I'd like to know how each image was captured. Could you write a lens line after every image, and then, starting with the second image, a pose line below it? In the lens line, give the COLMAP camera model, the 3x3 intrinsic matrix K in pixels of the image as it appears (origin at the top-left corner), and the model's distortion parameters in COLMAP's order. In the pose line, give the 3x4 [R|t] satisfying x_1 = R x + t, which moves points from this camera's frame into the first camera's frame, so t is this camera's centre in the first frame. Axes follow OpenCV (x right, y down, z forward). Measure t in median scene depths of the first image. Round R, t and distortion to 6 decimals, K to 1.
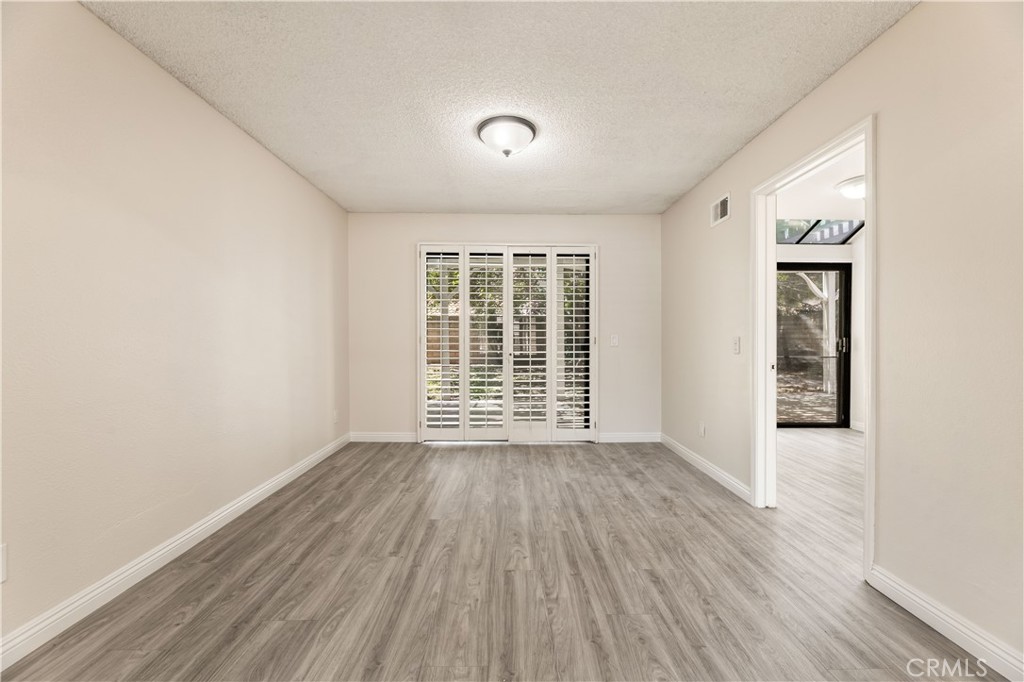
lens RADIAL K [[414.1, 0, 518.8], [0, 414.1, 339.3], [0, 0, 1]] dist [-0.003379, -0.000374]
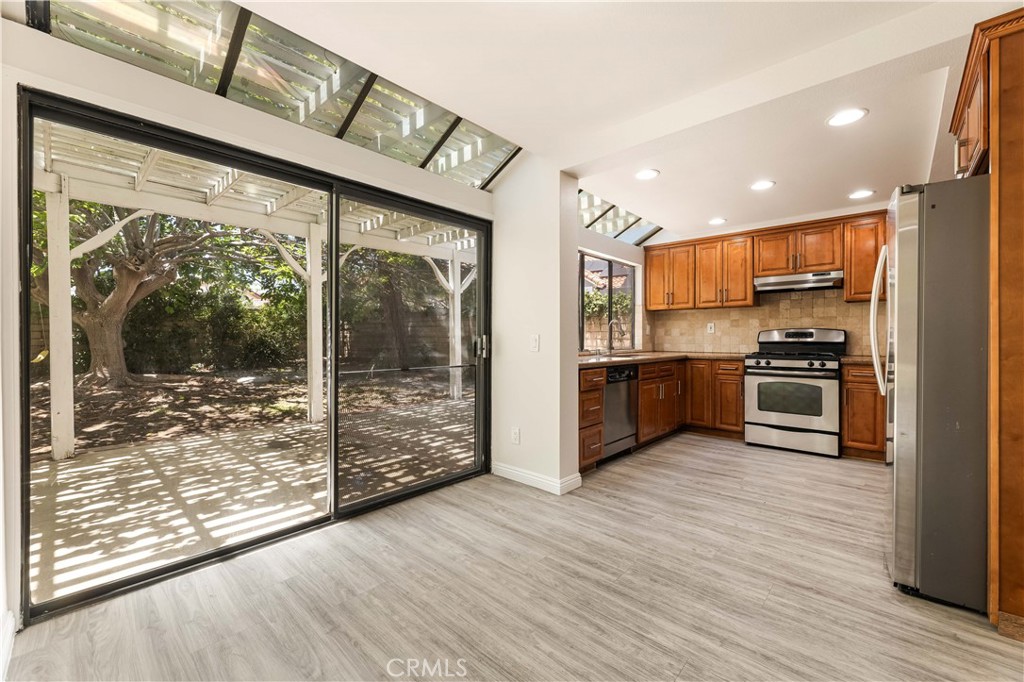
lens RADIAL K [[414.1, 0, 516.5], [0, 414.1, 338.9], [0, 0, 1]] dist [-0.003379, -0.000374]
pose [[0.690280, -0.007888, 0.723499, 0.232724], [0.005308, 0.999969, 0.005838, -0.001076], [-0.723523, -0.000189, 0.690300, 0.340319]]
